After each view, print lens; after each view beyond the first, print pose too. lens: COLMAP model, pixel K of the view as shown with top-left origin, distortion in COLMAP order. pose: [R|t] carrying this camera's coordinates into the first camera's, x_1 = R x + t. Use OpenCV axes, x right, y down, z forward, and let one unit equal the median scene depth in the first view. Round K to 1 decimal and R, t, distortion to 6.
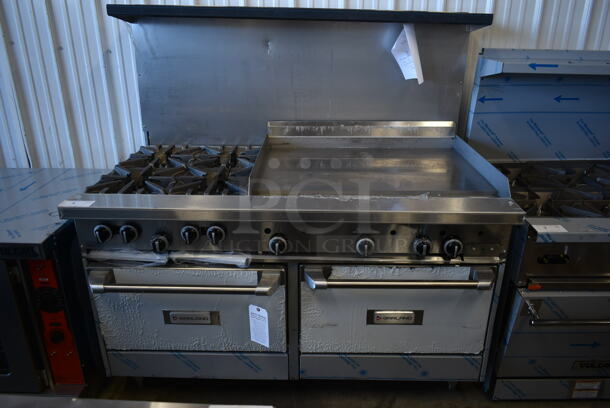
lens RADIAL K [[470.8, 0, 306.9], [0, 470.8, 200.4], [0, 0, 1]] dist [-0.022532, 0.011288]
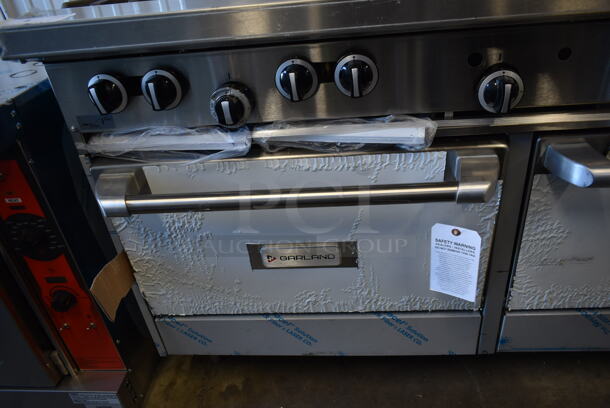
lens RADIAL K [[470.8, 0, 304.8], [0, 470.8, 204.5], [0, 0, 1]] dist [-0.022532, 0.011288]
pose [[0.993515, -0.052388, -0.100909, -0.180523], [0.070792, 0.979526, 0.188459, 0.092223], [0.088970, -0.194381, 0.976883, 0.488073]]
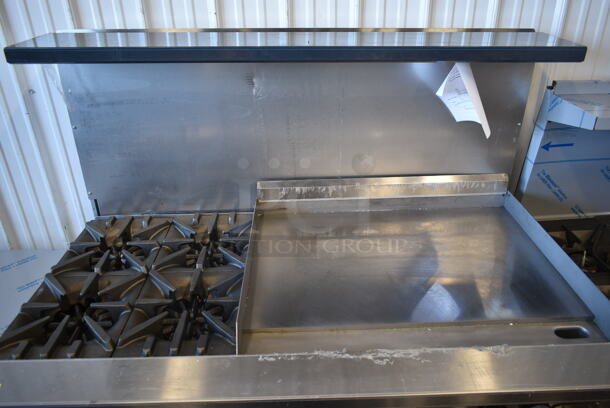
lens RADIAL K [[470.8, 0, 308.6], [0, 470.8, 206.5], [0, 0, 1]] dist [-0.022532, 0.011288]
pose [[0.998956, -0.038009, 0.025353, -0.028101], [0.035071, 0.993568, 0.107667, -0.256250], [-0.029282, -0.106665, 0.993864, 0.320292]]
